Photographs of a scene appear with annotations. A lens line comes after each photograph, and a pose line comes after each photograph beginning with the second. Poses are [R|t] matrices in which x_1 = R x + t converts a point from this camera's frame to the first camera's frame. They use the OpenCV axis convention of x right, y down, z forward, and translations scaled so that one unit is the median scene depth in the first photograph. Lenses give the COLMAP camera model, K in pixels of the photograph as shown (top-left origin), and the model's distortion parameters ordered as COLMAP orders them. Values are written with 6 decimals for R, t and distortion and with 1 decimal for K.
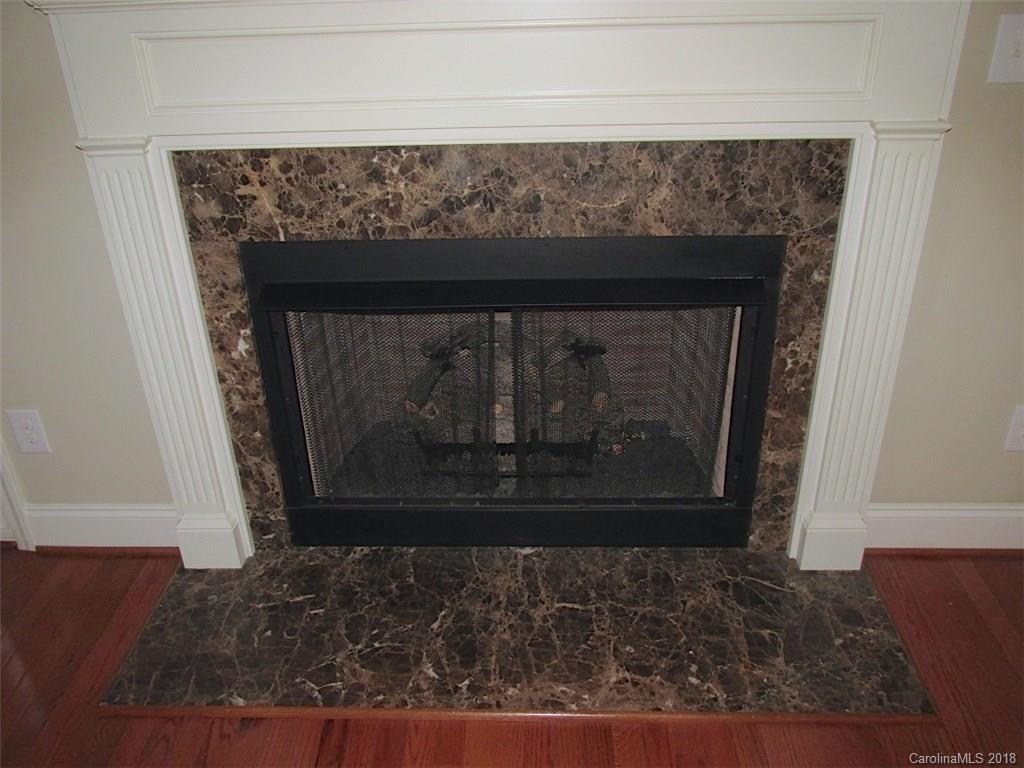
lens RADIAL K [[863.0, 0, 513.5], [0, 863.0, 387.6], [0, 0, 1]] dist [-0.015231, -0.000075]
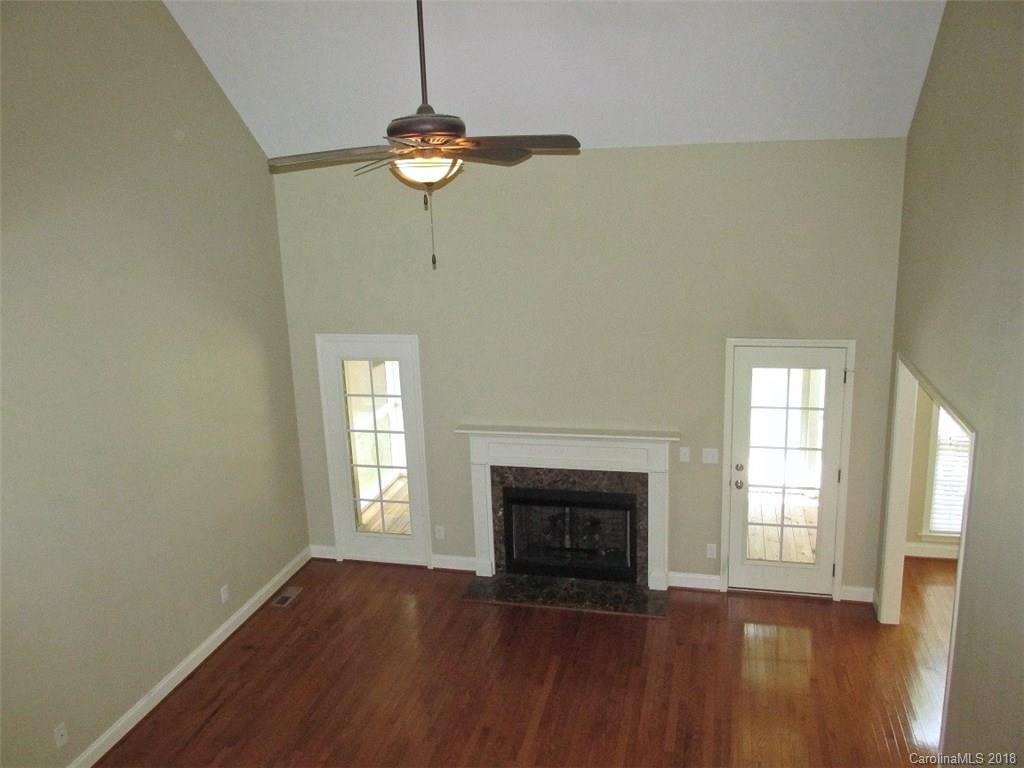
lens RADIAL K [[863.0, 0, 515.0], [0, 863.0, 385.4], [0, 0, 1]] dist [-0.015231, -0.000075]
pose [[0.979998, 0.040071, -0.194931, 0.501267], [-0.085808, 0.968868, -0.232230, 0.302884], [0.179557, 0.244312, 0.952928, -2.932274]]
